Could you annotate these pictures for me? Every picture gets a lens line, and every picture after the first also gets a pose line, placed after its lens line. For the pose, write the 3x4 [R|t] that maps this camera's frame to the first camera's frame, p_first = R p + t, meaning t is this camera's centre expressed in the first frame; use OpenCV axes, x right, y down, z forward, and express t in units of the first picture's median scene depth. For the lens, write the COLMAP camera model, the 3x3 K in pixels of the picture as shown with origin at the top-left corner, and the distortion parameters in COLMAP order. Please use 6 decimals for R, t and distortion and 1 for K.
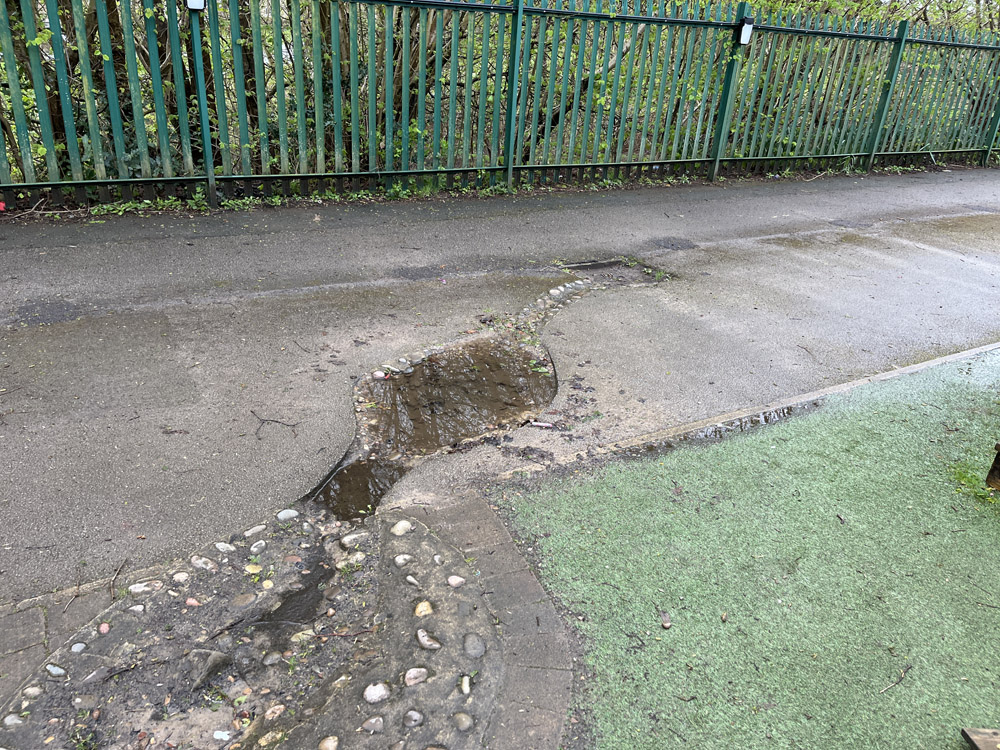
lens RADIAL K [[768.2, 0, 503.9], [0, 768.2, 370.8], [0, 0, 1]] dist [0.083267, -0.110101]
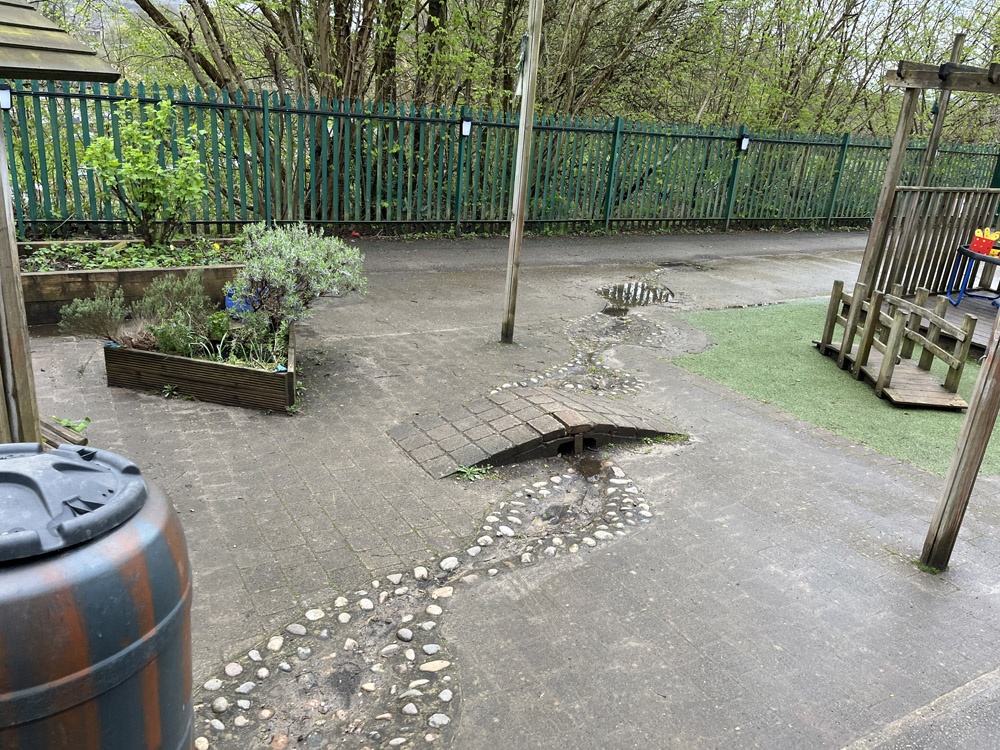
lens RADIAL K [[764.7, 0, 500.2], [0, 764.7, 368.0], [0, 0, 1]] dist [0.073737, -0.107988]
pose [[0.999941, 0.009121, -0.005855, -0.206624], [-0.009658, 0.994990, -0.099503, 0.222460], [0.004918, 0.099554, 0.995020, -0.621708]]
